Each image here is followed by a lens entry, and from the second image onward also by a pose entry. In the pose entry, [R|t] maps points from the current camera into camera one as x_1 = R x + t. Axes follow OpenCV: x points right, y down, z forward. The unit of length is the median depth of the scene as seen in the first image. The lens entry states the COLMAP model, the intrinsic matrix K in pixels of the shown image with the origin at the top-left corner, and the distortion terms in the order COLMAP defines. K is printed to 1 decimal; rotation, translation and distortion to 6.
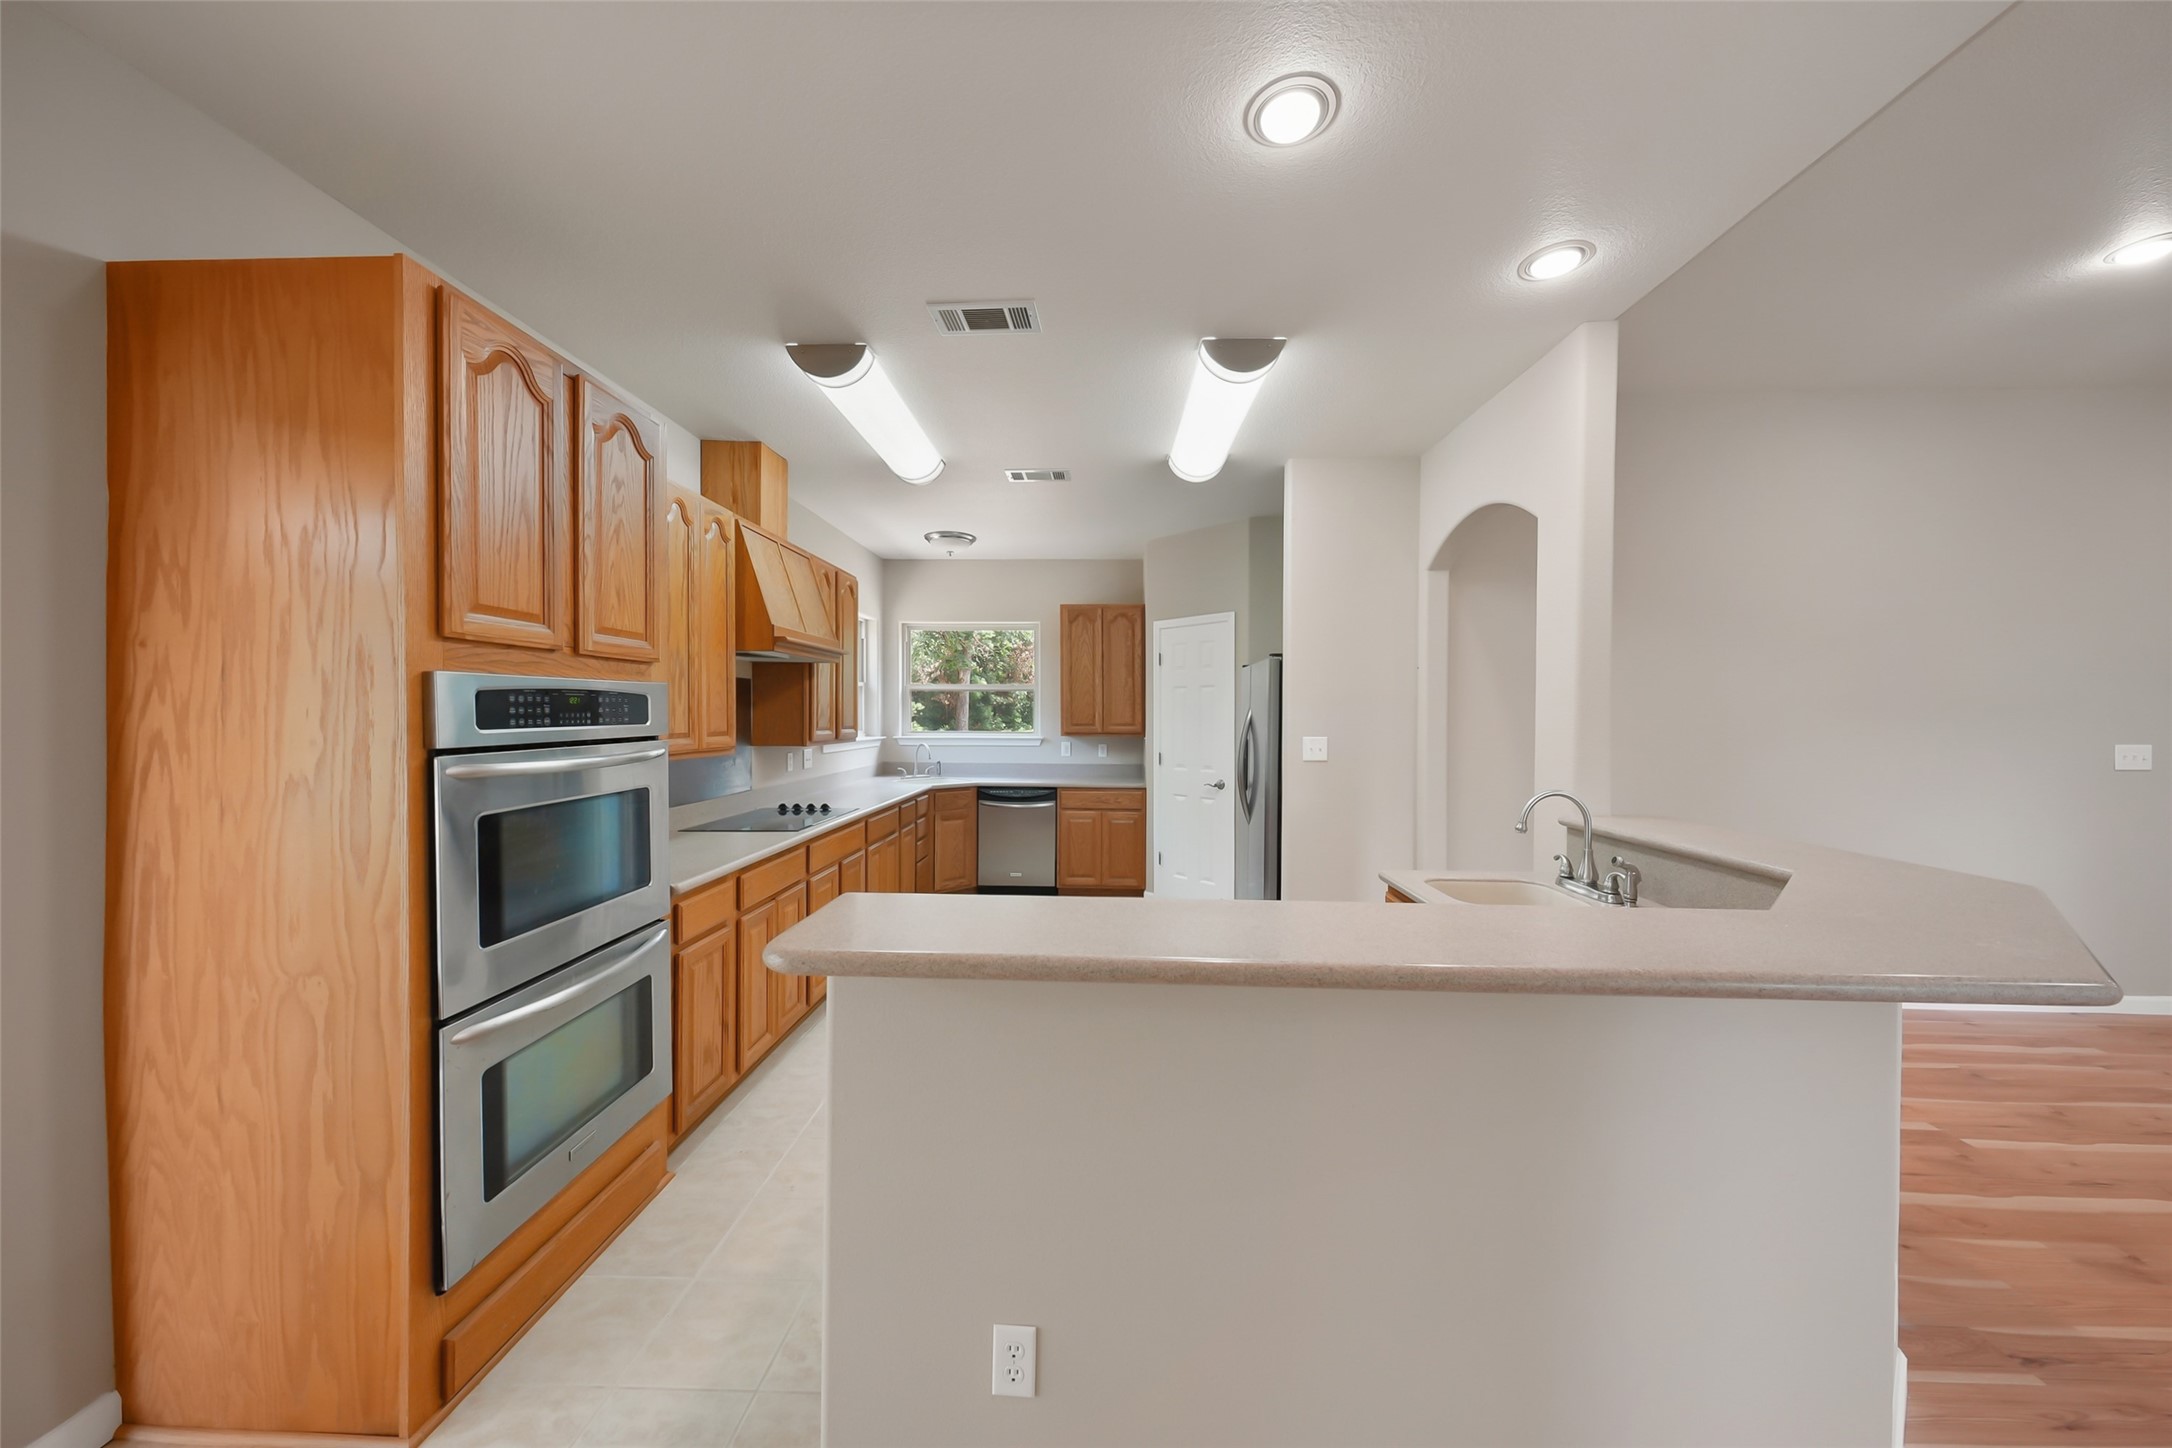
lens RADIAL K [[751.1, 0, 1085.9], [0, 751.1, 717.2], [0, 0, 1]] dist [-0.001874, -0.000005]
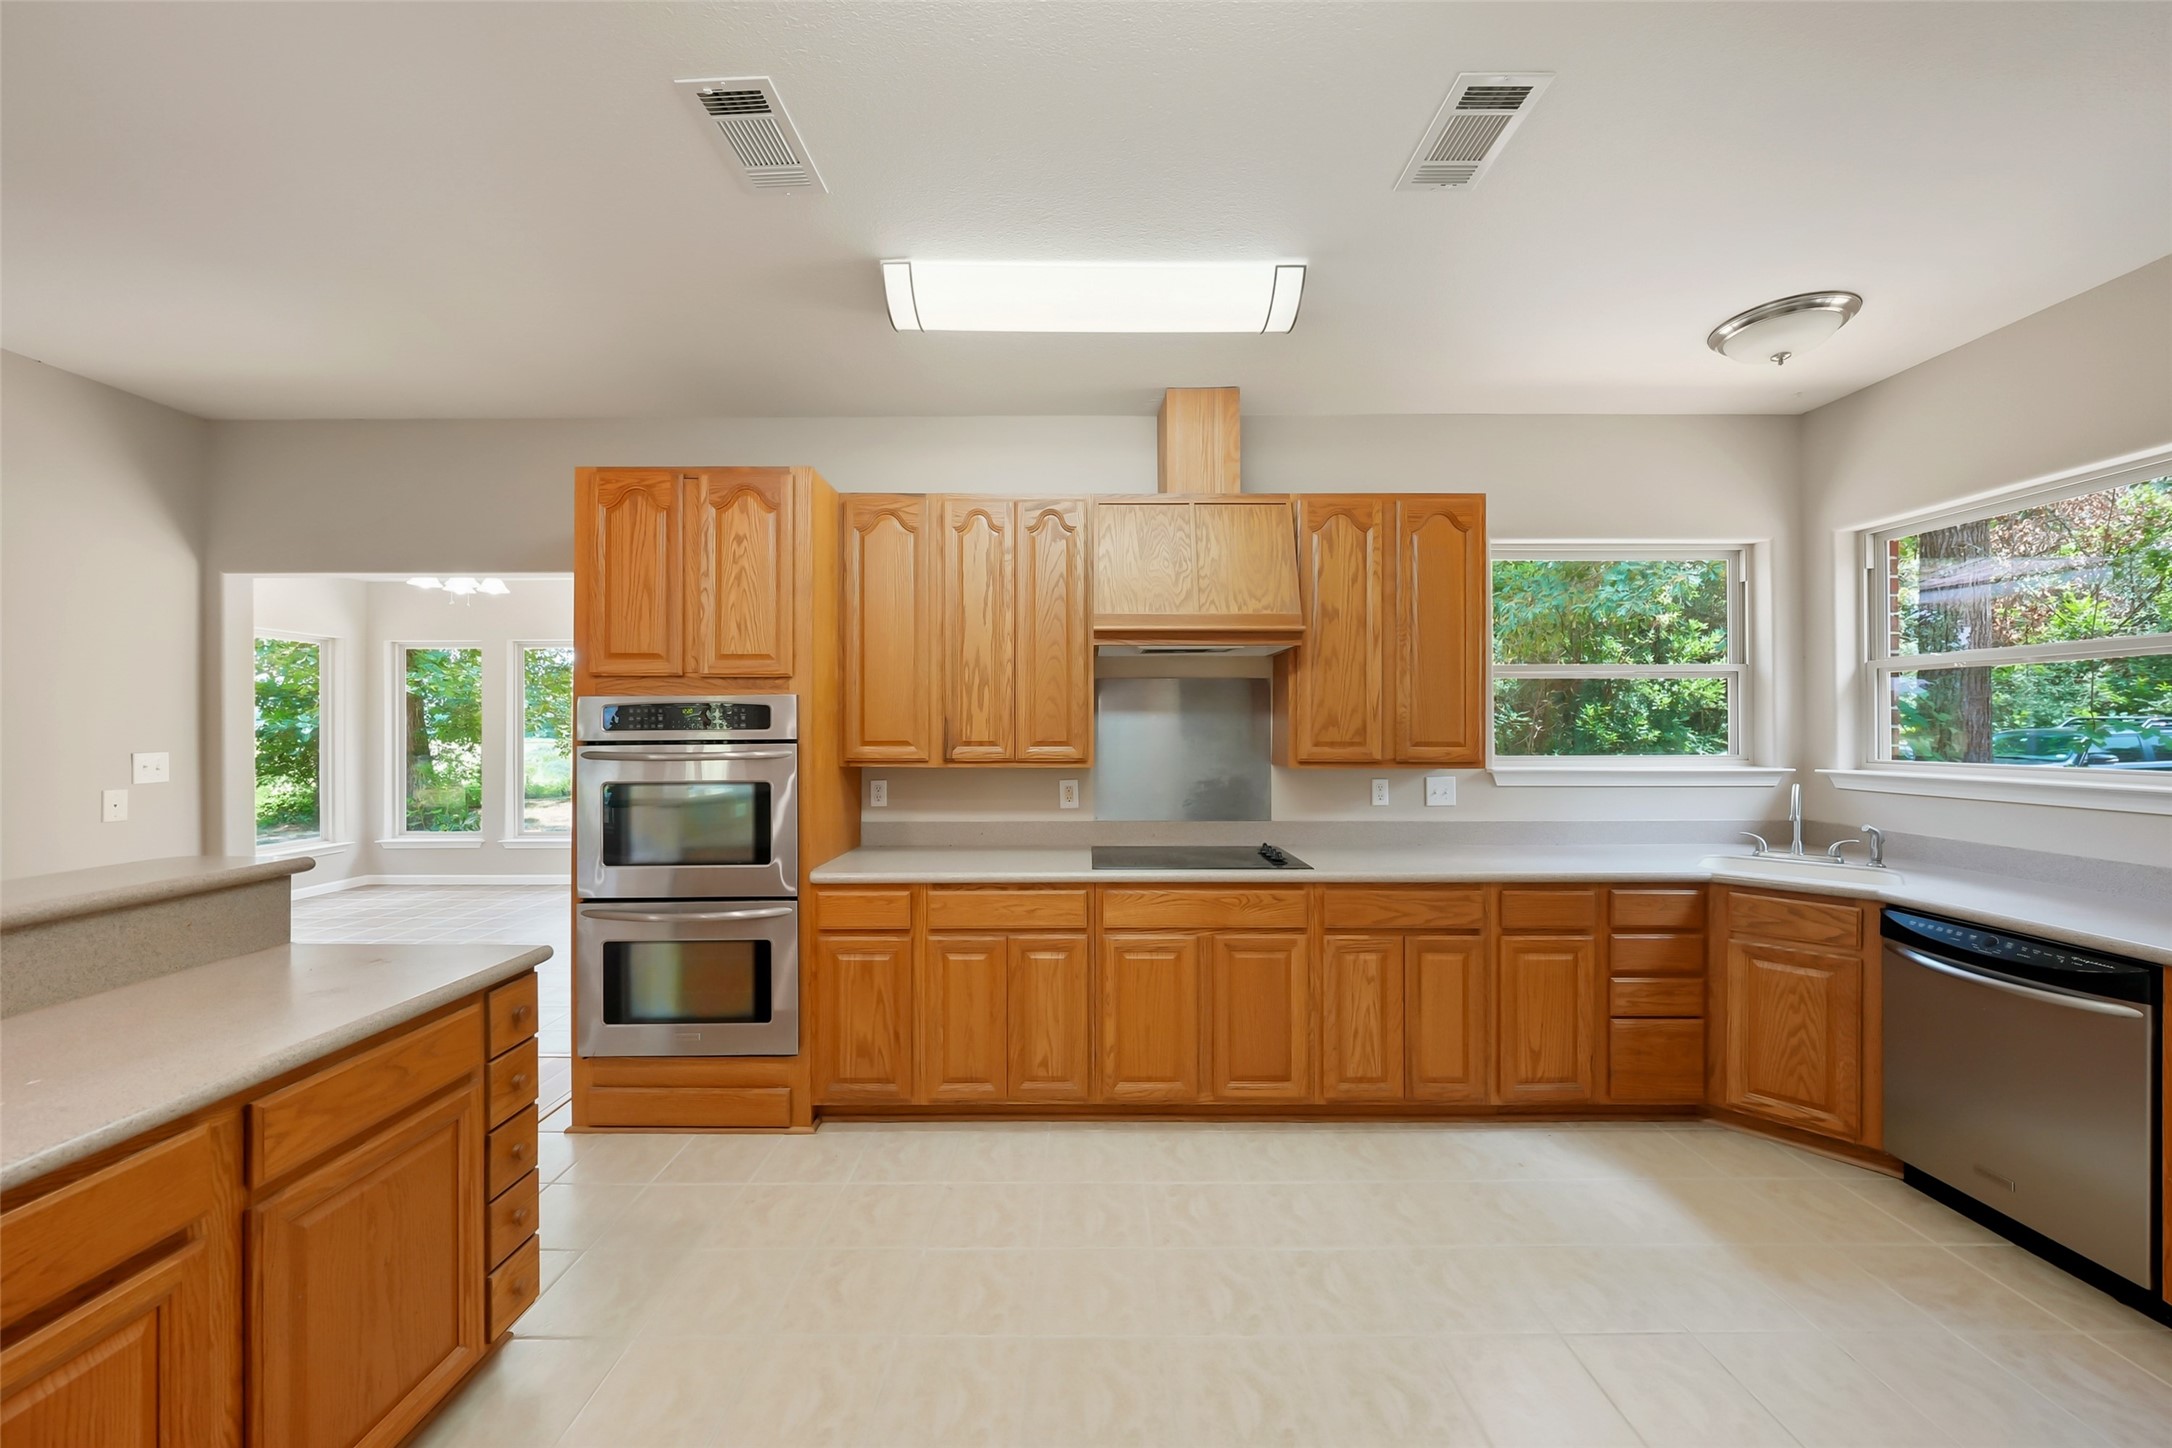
lens RADIAL K [[789.0, 0, 1084.8], [0, 789.0, 725.7], [0, 0, 1]] dist [-0.003343, -0.000296]
pose [[0.034036, -0.004072, -0.999412, 0.370145], [-0.004813, 0.999979, -0.004239, 0.003039], [0.999409, 0.004954, 0.034015, 0.785322]]
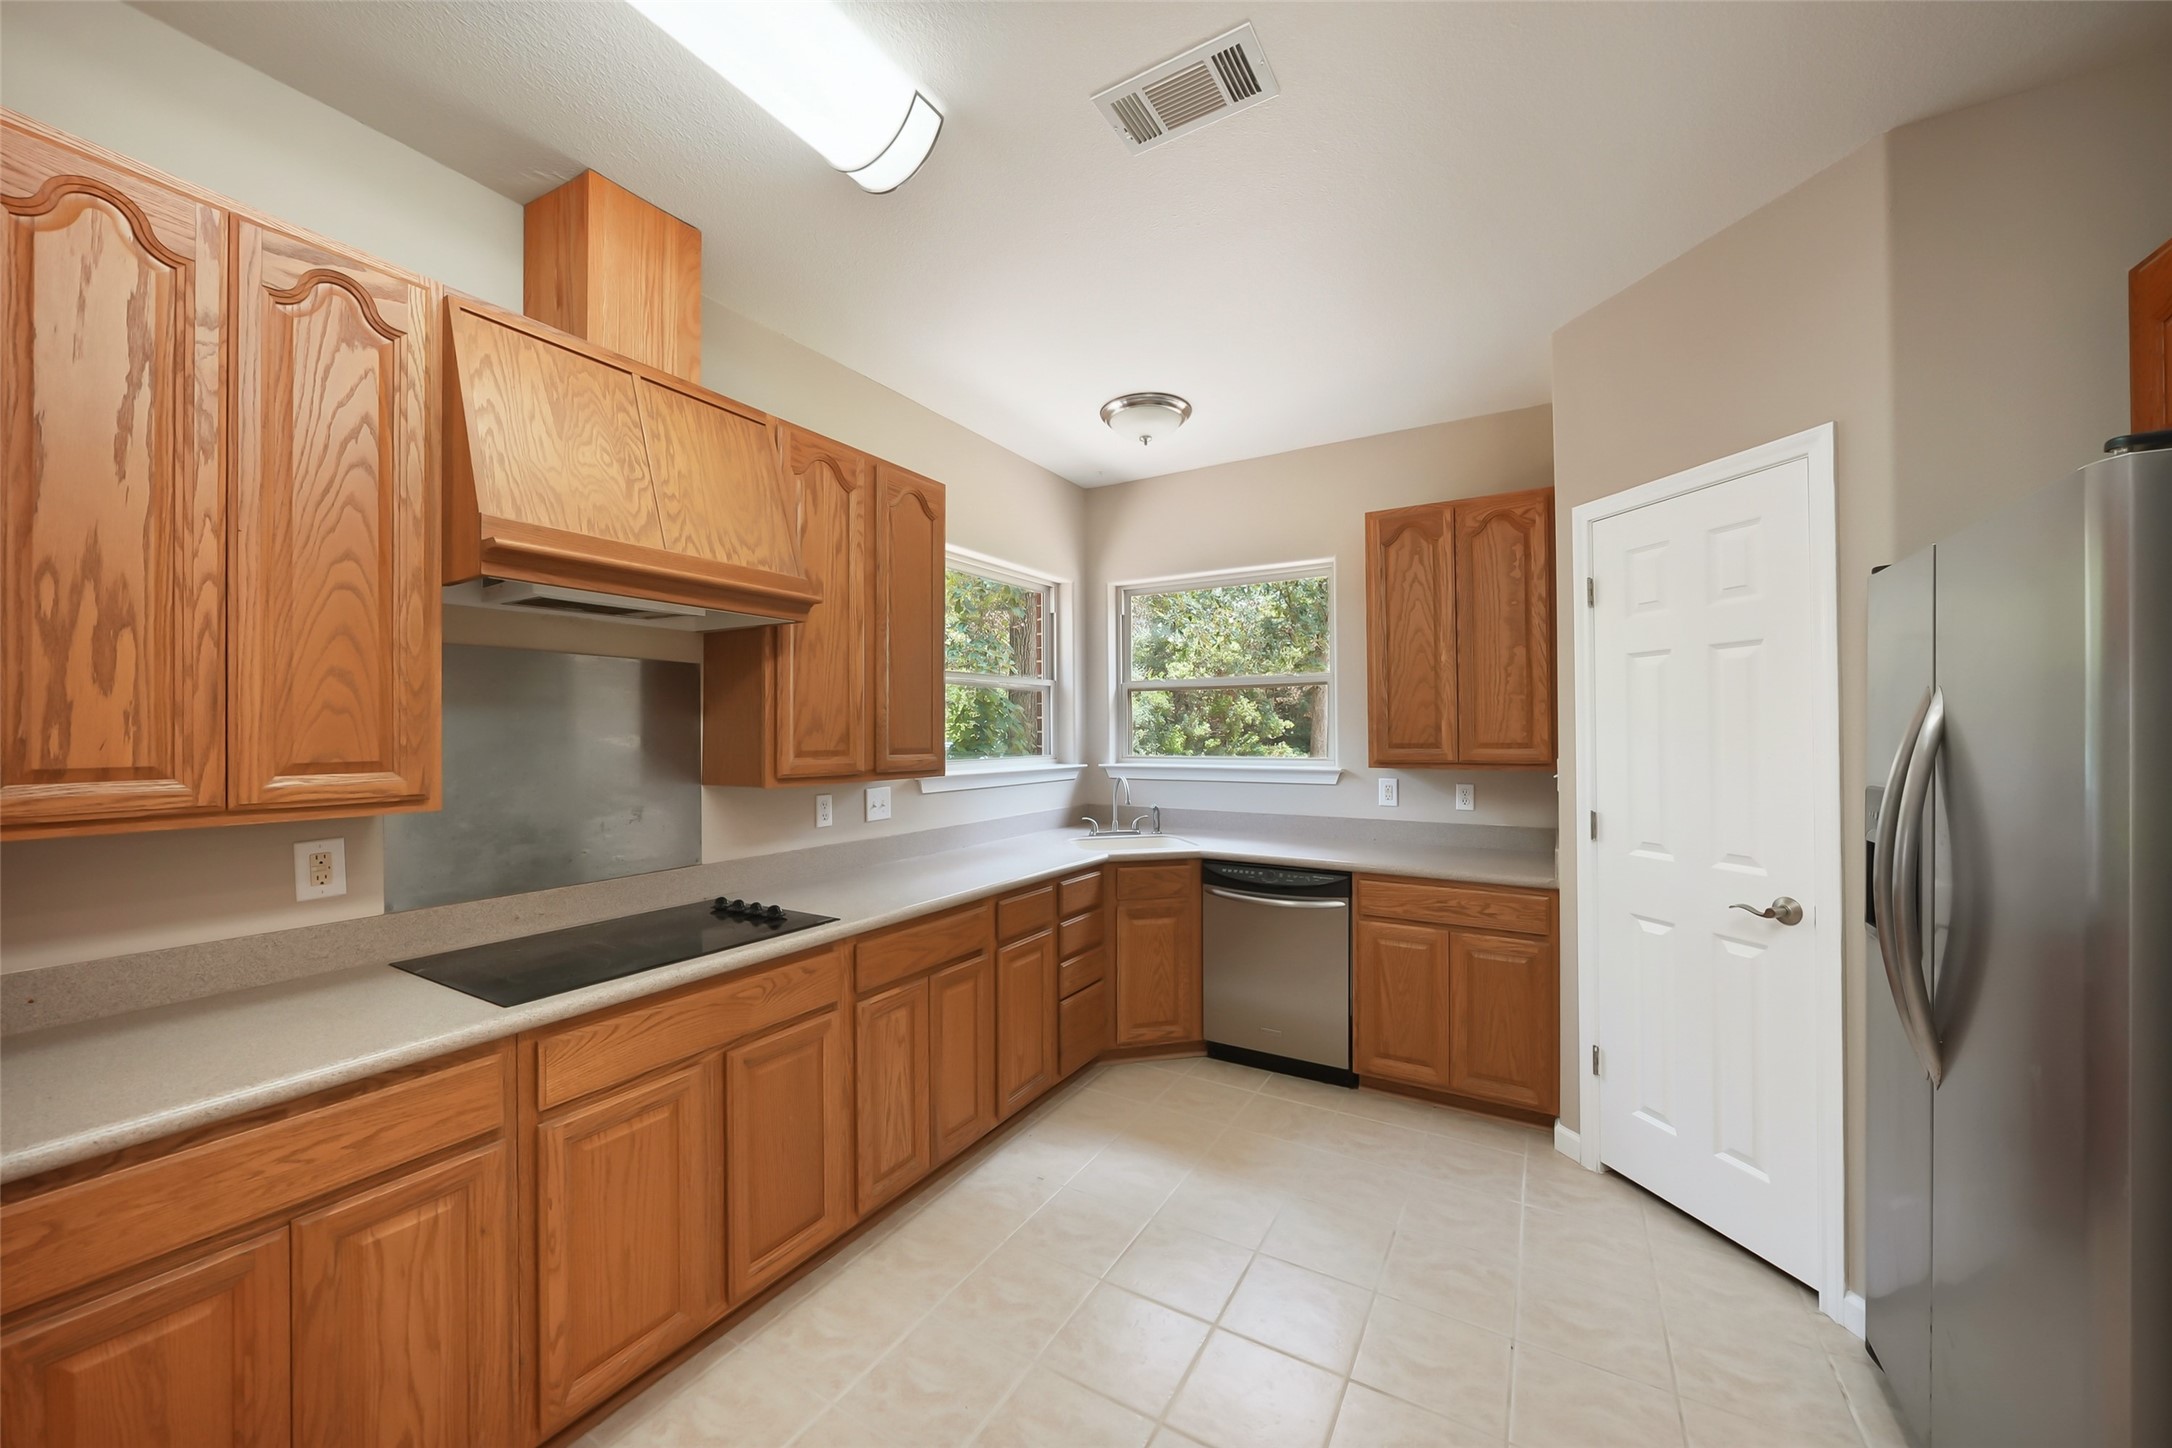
lens RADIAL K [[789.0, 0, 1085.0], [0, 789.0, 728.6], [0, 0, 1]] dist [-0.003343, -0.000296]
pose [[0.875674, -0.009985, -0.482799, 0.083694], [0.004773, 0.999916, -0.012022, 0.005454], [0.482879, 0.008223, 0.875649, 0.631138]]
